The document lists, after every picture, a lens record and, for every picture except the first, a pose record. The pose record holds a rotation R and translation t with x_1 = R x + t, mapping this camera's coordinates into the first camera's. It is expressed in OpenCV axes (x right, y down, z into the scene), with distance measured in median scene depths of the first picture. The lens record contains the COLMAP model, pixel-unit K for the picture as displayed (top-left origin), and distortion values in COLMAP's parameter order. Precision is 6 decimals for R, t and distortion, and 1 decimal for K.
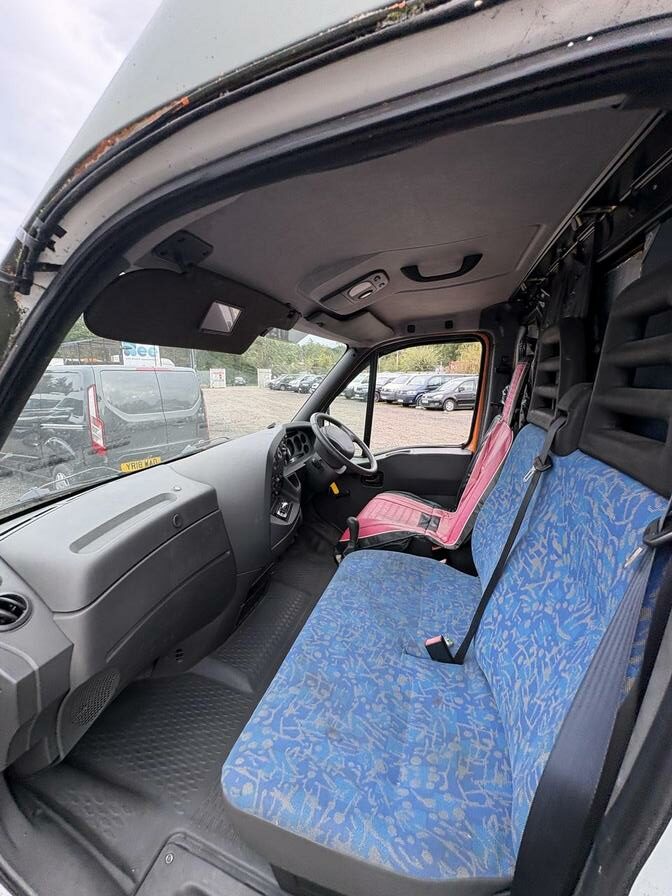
lens RADIAL K [[357.8, 0, 335.0], [0, 357.8, 447.3], [0, 0, 1]] dist [0.001439, -0.000007]
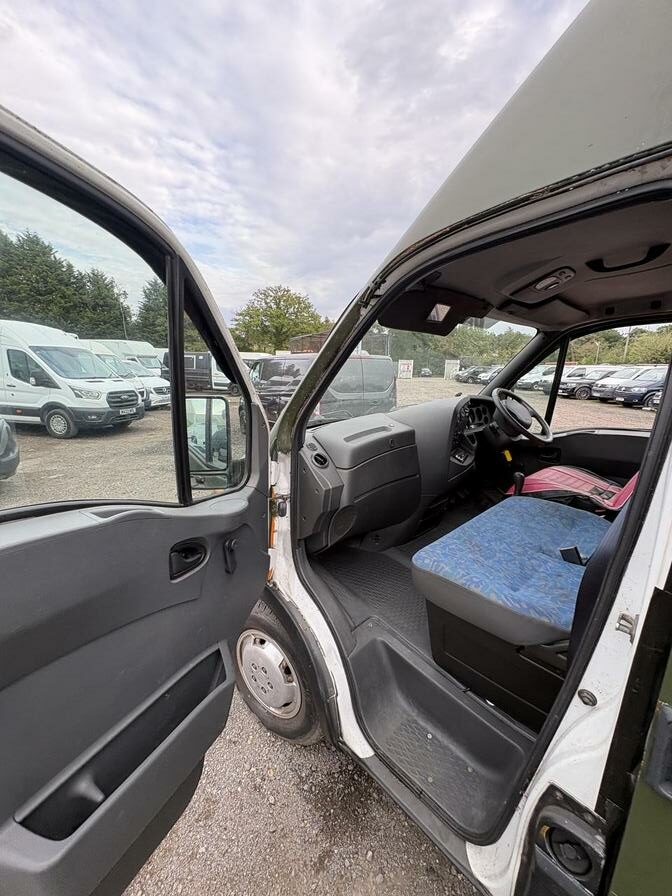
lens RADIAL K [[357.8, 0, 335.0], [0, 357.8, 447.3], [0, 0, 1]] dist [0.001439, -0.000007]
pose [[0.877531, 0.118677, -0.464603, 0.059316], [-0.108142, 0.992909, 0.049370, 0.129500], [0.467168, 0.006919, 0.884142, -0.389947]]
